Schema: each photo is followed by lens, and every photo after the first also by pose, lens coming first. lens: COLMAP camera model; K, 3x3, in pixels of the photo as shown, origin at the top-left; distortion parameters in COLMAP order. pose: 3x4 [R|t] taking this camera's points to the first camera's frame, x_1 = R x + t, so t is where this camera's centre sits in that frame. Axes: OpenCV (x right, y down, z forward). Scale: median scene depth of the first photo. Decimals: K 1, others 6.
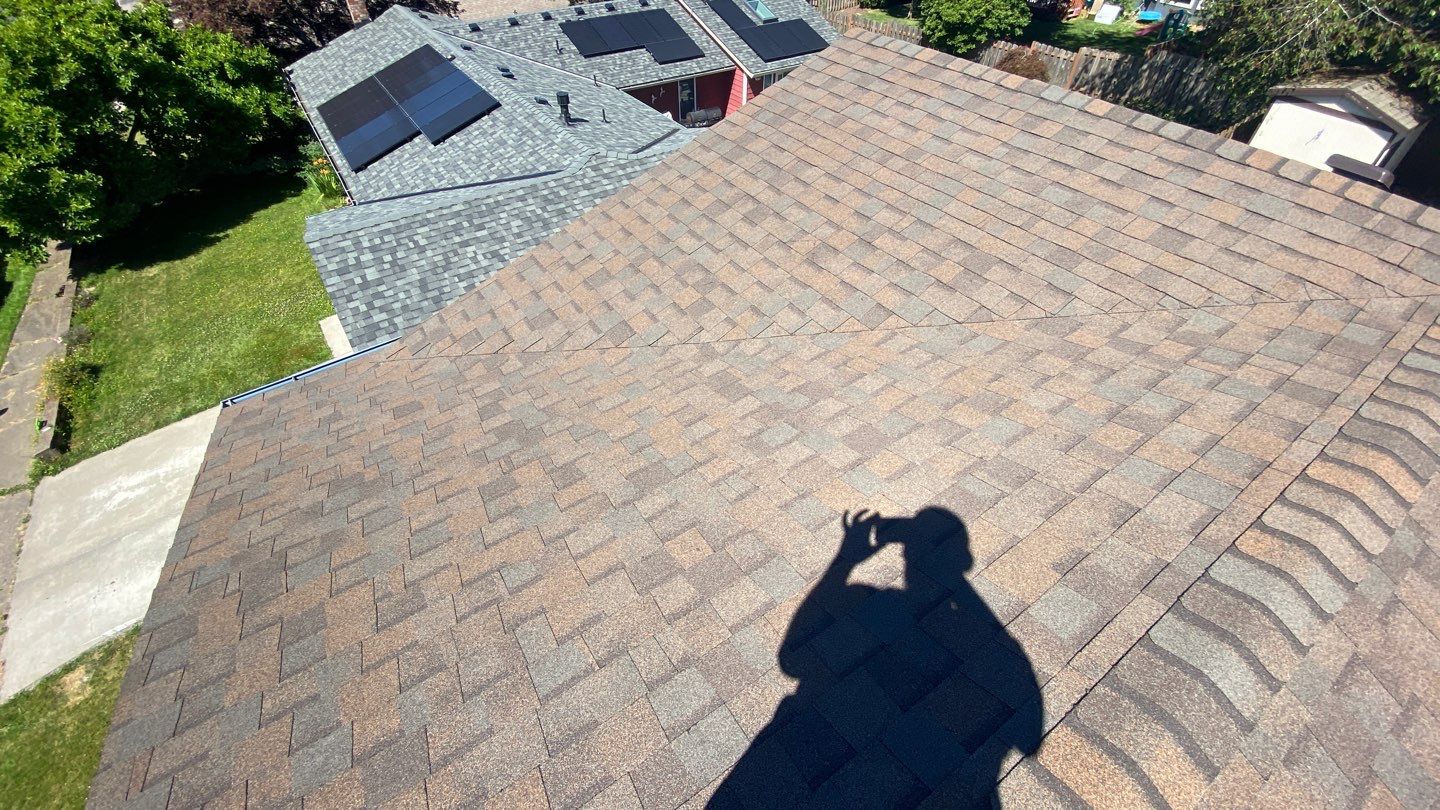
lens RADIAL K [[565.2, 0, 714.9], [0, 565.2, 433.4], [0, 0, 1]] dist [0.014444, -0.015975]
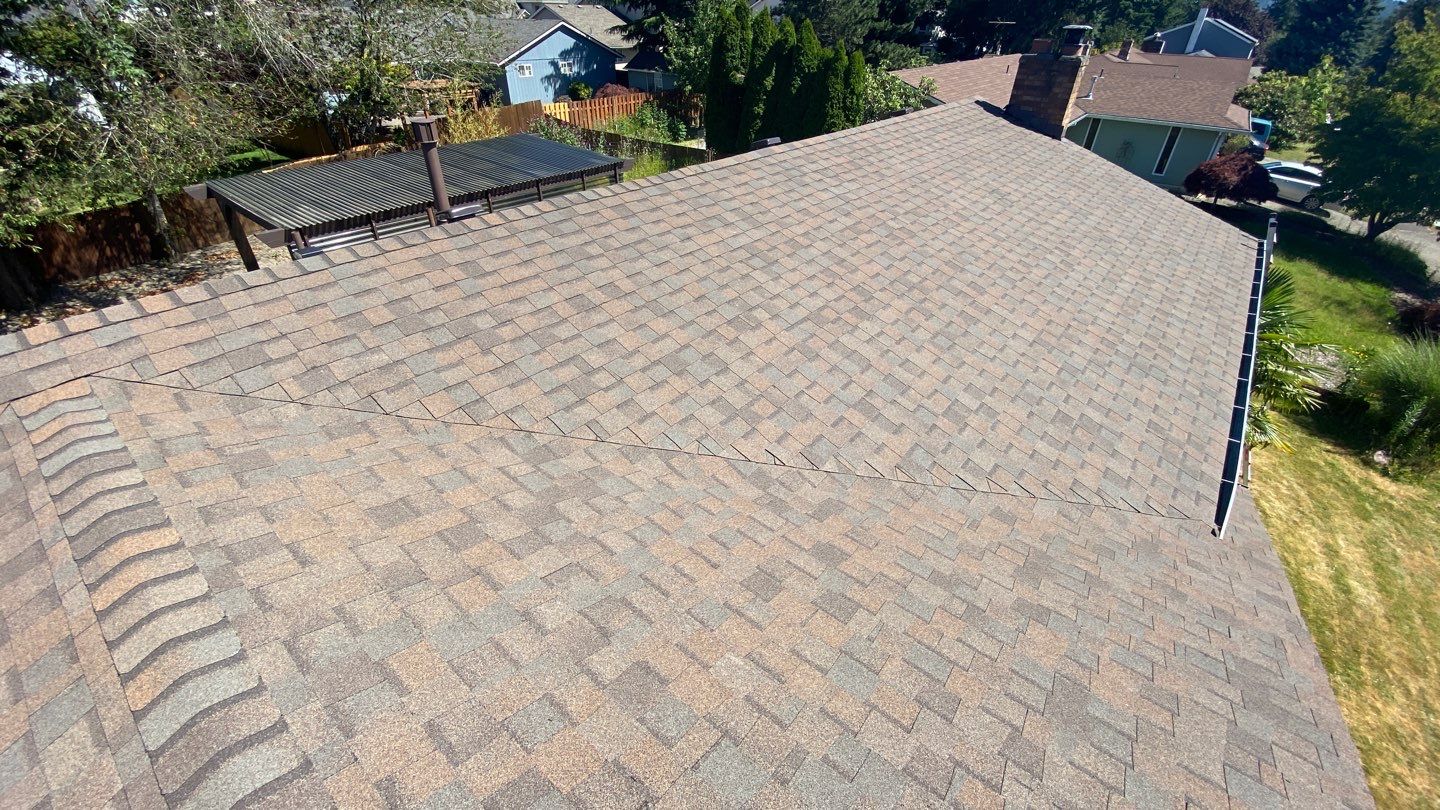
lens RADIAL K [[565.2, 0, 729.3], [0, 565.2, 433.4], [0, 0, 1]] dist [0.014444, -0.015975]
pose [[-0.297805, -0.569224, 0.766353, 0.184768], [0.683475, 0.433316, 0.587452, 0.125471], [-0.666464, 0.698729, 0.260006, -0.193988]]
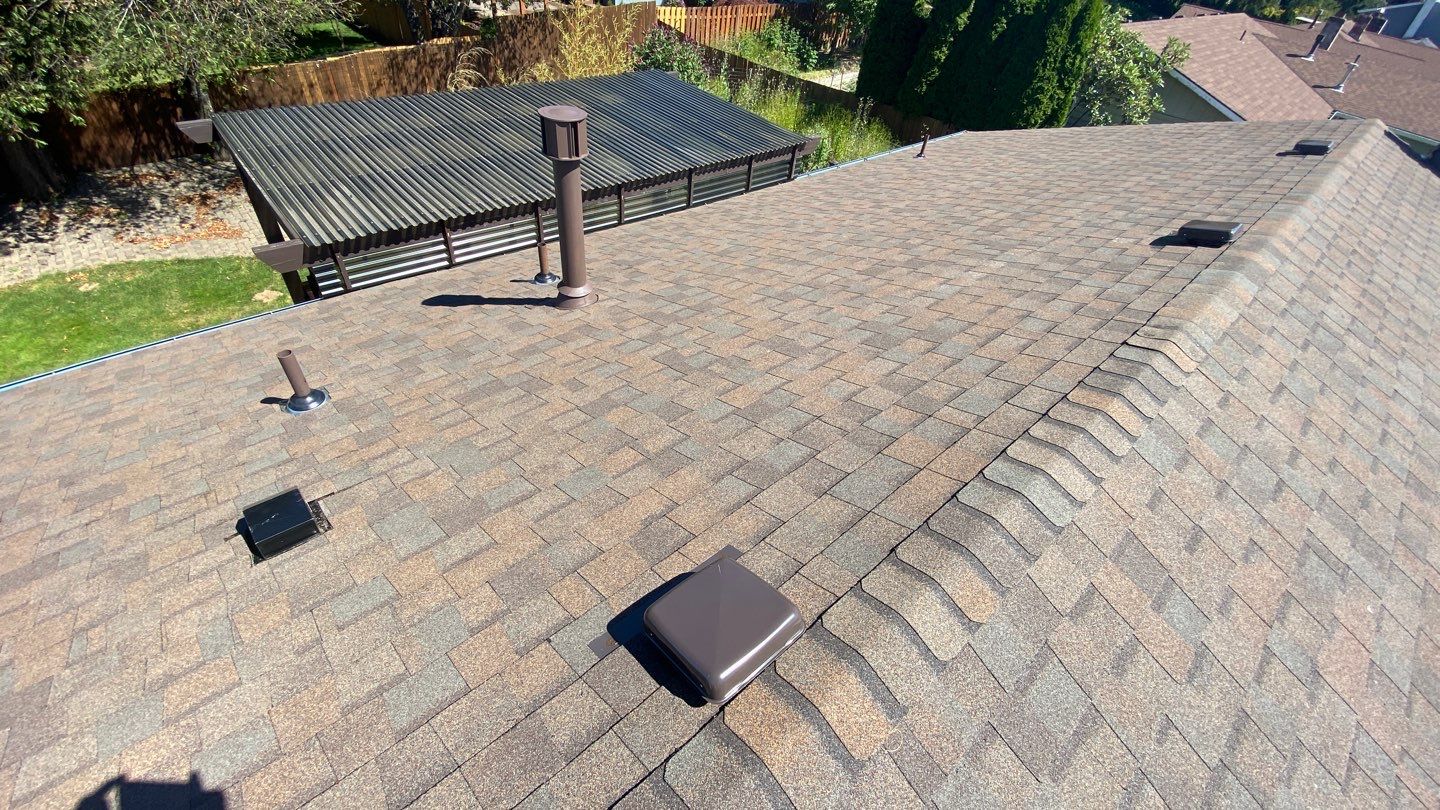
lens RADIAL K [[565.2, 0, 725.4], [0, 565.2, 425.8], [0, 0, 1]] dist [0.014444, -0.015975]
pose [[-0.143891, -0.686494, 0.712756, 2.871697], [0.650322, 0.477293, 0.590993, -0.232351], [-0.745907, 0.548559, 0.377764, 0.170081]]
